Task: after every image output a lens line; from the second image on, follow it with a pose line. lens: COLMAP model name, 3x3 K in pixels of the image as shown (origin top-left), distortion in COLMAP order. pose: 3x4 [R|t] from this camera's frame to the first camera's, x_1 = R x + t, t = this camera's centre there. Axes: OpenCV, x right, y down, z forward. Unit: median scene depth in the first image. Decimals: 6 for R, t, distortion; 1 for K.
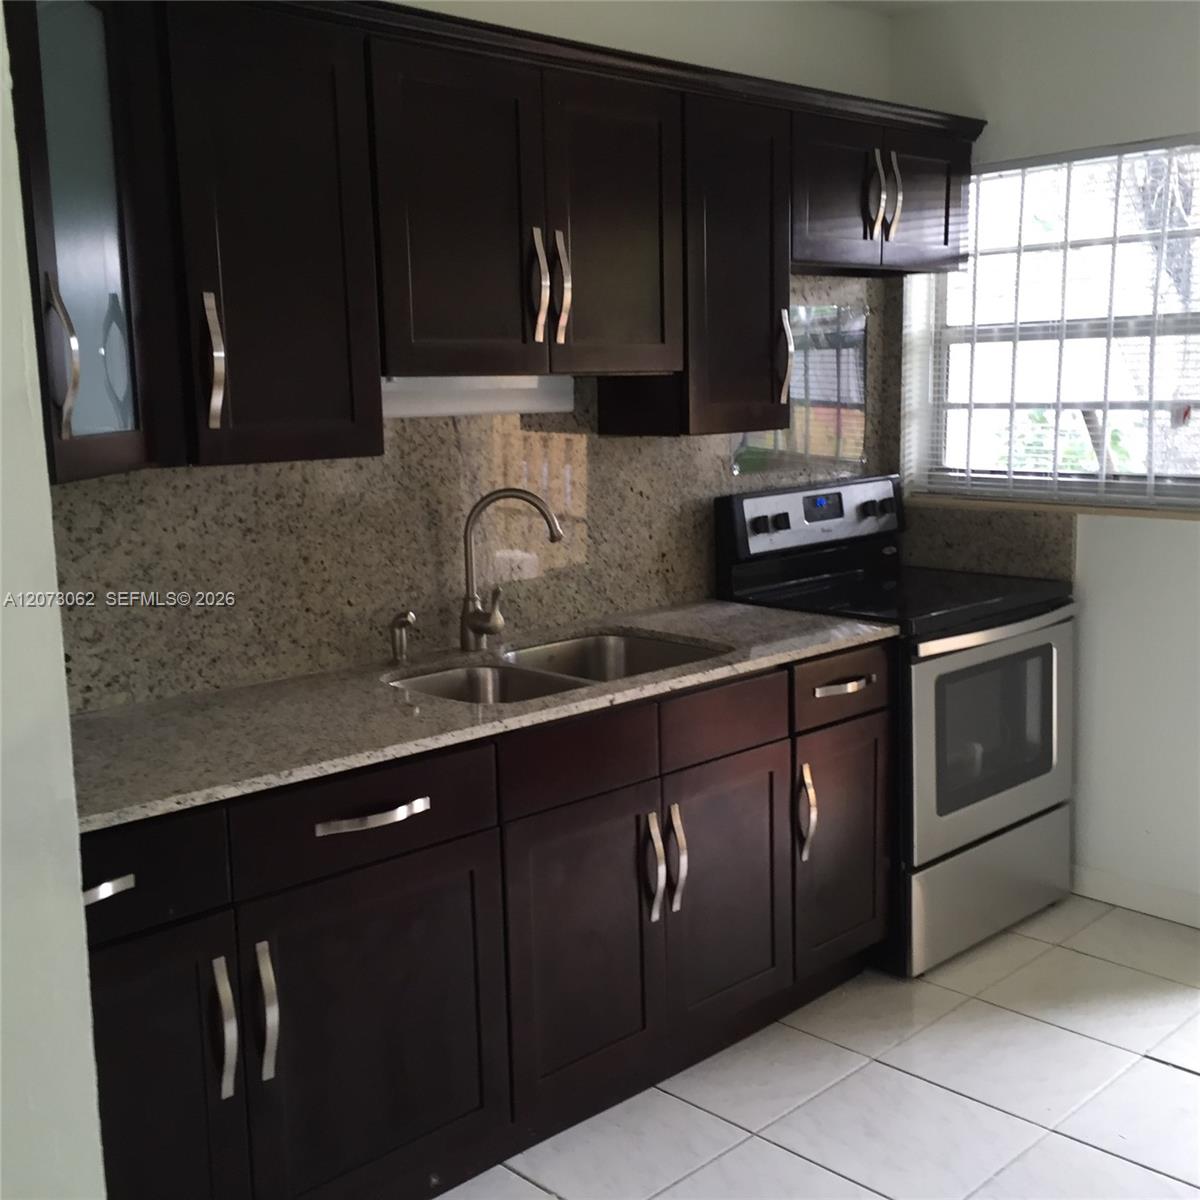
lens RADIAL K [[1373.6, 0, 600.0], [0, 1373.6, 596.6], [0, 0, 1]] dist [0.050800, 0.000000]
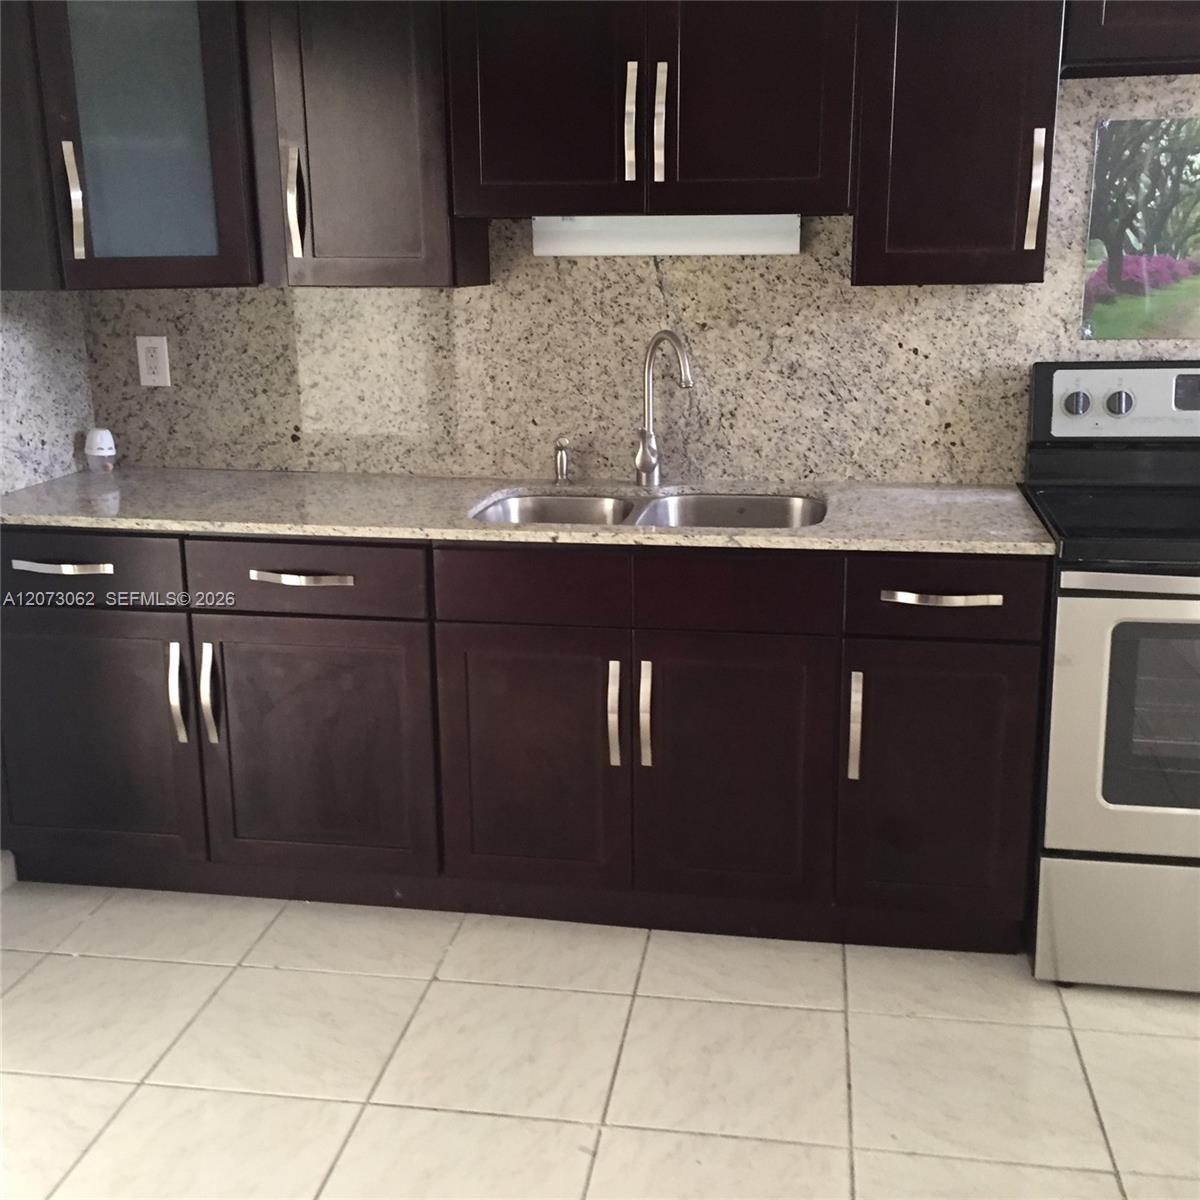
lens RADIAL K [[1373.6, 0, 598.7], [0, 1373.6, 601.2], [0, 0, 1]] dist [0.050800, 0.000000]
pose [[0.590325, 0.220302, -0.776520, 0.760508], [-0.127005, 0.975401, 0.180175, -0.062324], [0.797111, -0.007740, 0.603783, 0.358509]]
